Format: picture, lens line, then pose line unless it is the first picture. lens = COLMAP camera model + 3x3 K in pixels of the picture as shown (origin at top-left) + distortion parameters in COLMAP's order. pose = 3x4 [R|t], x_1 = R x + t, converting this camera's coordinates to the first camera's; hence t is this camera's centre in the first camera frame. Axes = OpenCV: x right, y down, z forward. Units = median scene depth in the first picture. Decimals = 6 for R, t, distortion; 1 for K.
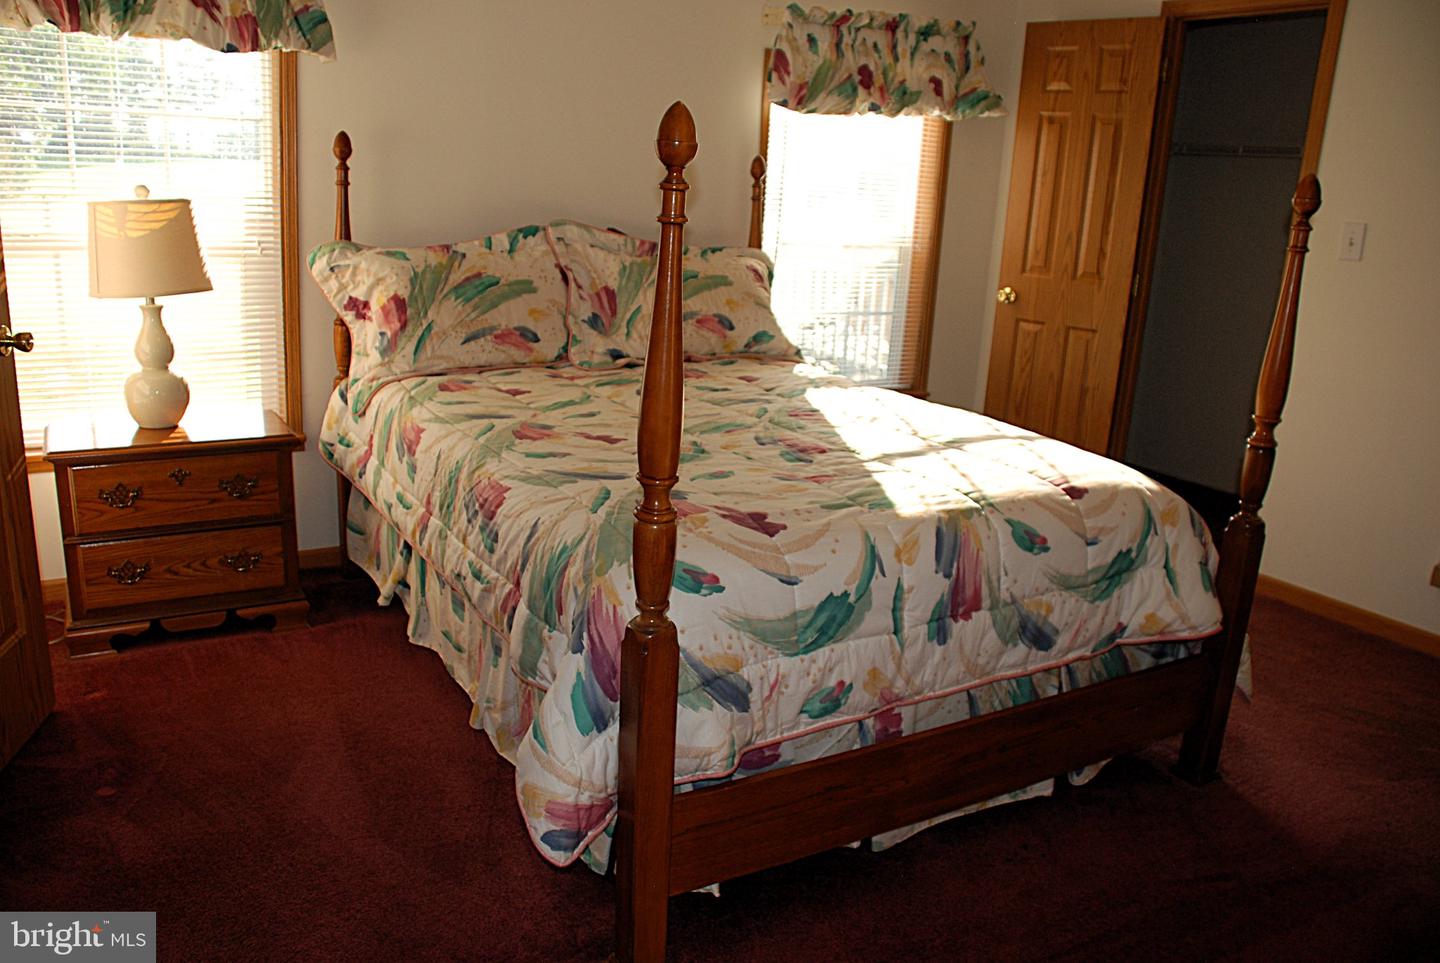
lens RADIAL K [[1110.9, 0, 720.0], [0, 1110.9, 481.5], [0, 0, 1]] dist [-0.104867, 0.004941]
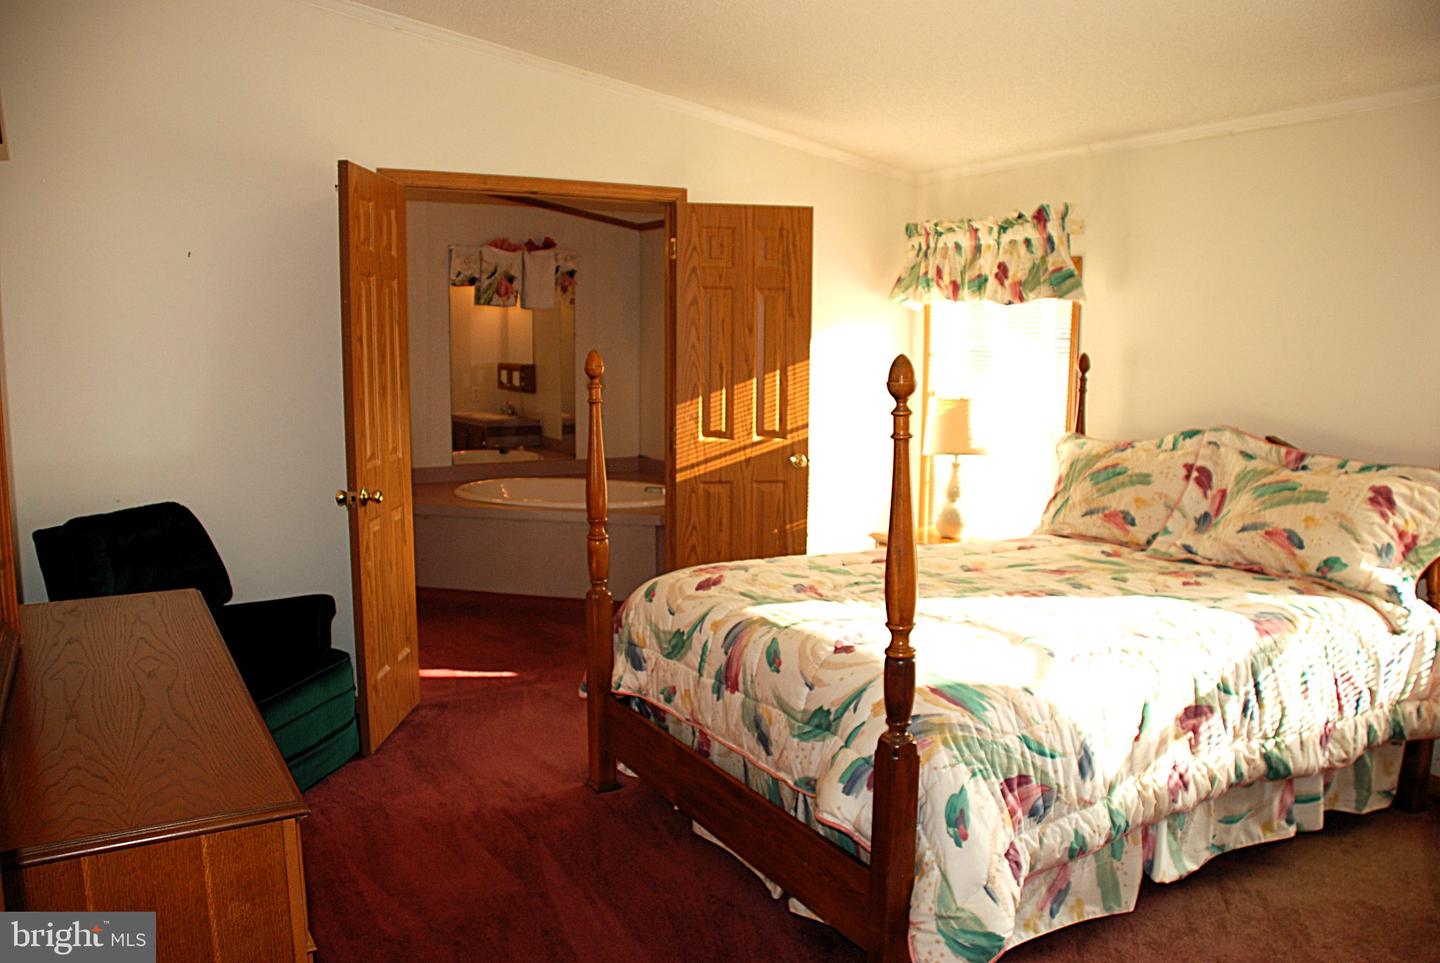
lens RADIAL K [[1110.9, 0, 720.0], [0, 1110.9, 481.5], [0, 0, 1]] dist [-0.104867, 0.004941]
pose [[-0.026498, 0.066287, -0.997449, 0.893423], [-0.266092, 0.961333, 0.070956, -0.124499], [0.963583, 0.267293, -0.007835, 0.527886]]
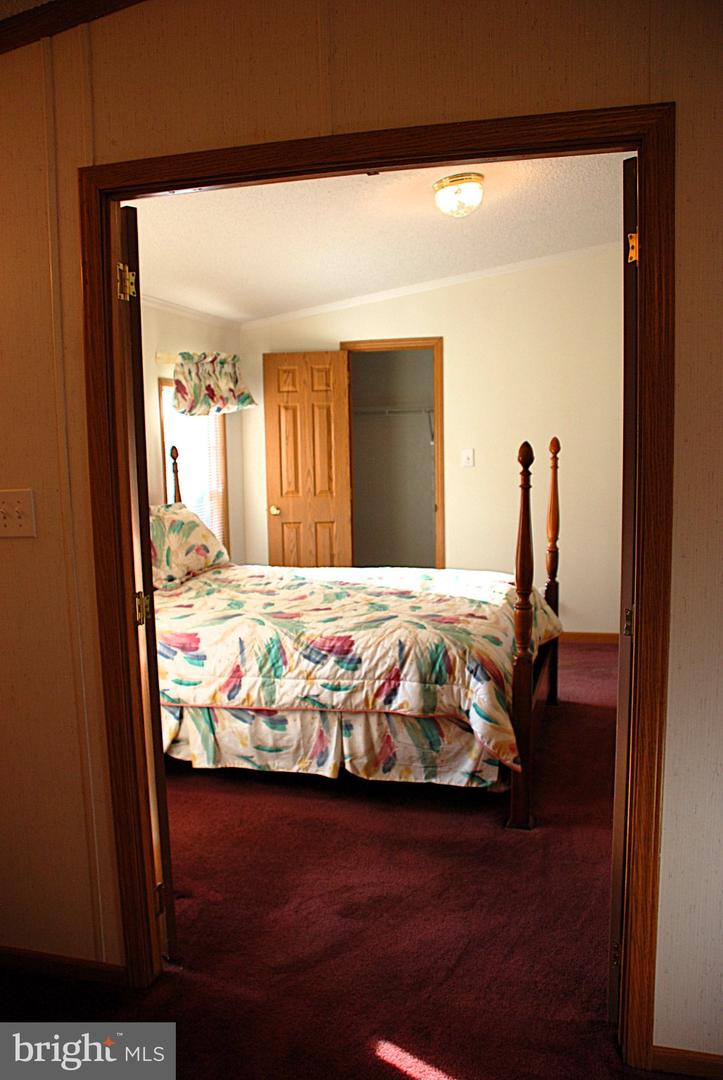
lens RADIAL K [[890.6, 0, 361.5], [0, 890.6, 540.0], [0, 0, 1]] dist [-0.146329, 0.000193]
pose [[0.716265, -0.154231, 0.680571, -0.714246], [0.240878, 0.969970, -0.033697, -0.058398], [-0.654937, 0.188071, 0.731907, -0.092676]]
